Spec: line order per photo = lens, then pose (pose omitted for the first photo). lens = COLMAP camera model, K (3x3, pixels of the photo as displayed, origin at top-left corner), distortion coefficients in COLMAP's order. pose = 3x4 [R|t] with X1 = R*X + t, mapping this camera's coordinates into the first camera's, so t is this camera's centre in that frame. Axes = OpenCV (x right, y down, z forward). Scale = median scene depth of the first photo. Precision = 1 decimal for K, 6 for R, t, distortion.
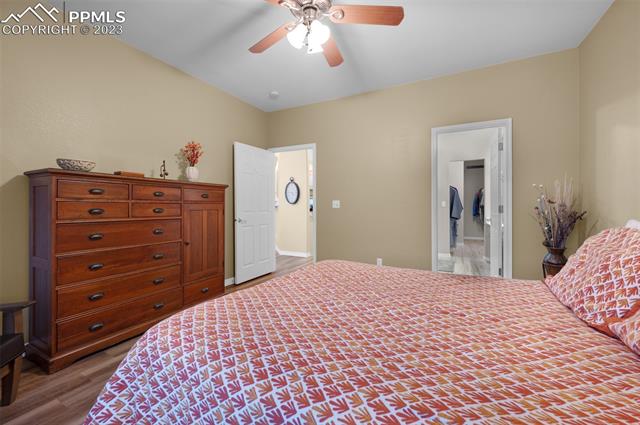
lens RADIAL K [[260.2, 0, 321.8], [0, 260.2, 206.5], [0, 0, 1]] dist [-0.001154, -0.000112]
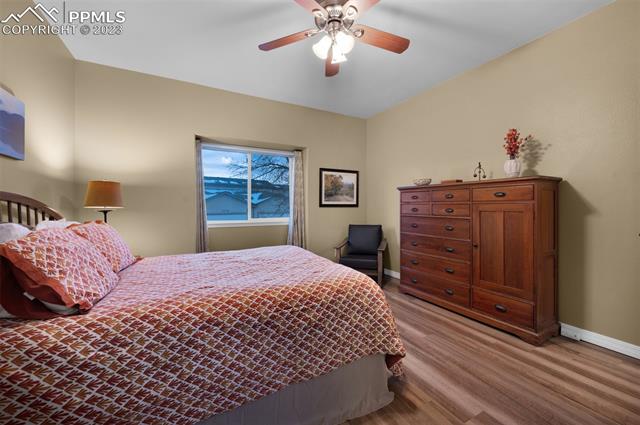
lens RADIAL K [[260.2, 0, 321.8], [0, 260.2, 206.5], [0, 0, 1]] dist [-0.001154, -0.000112]
pose [[-0.570435, 0.000520, -0.821343, 0.611996], [0.000298, 1.000000, 0.000426, -0.002295], [0.821343, -0.000002, -0.570435, 1.104682]]
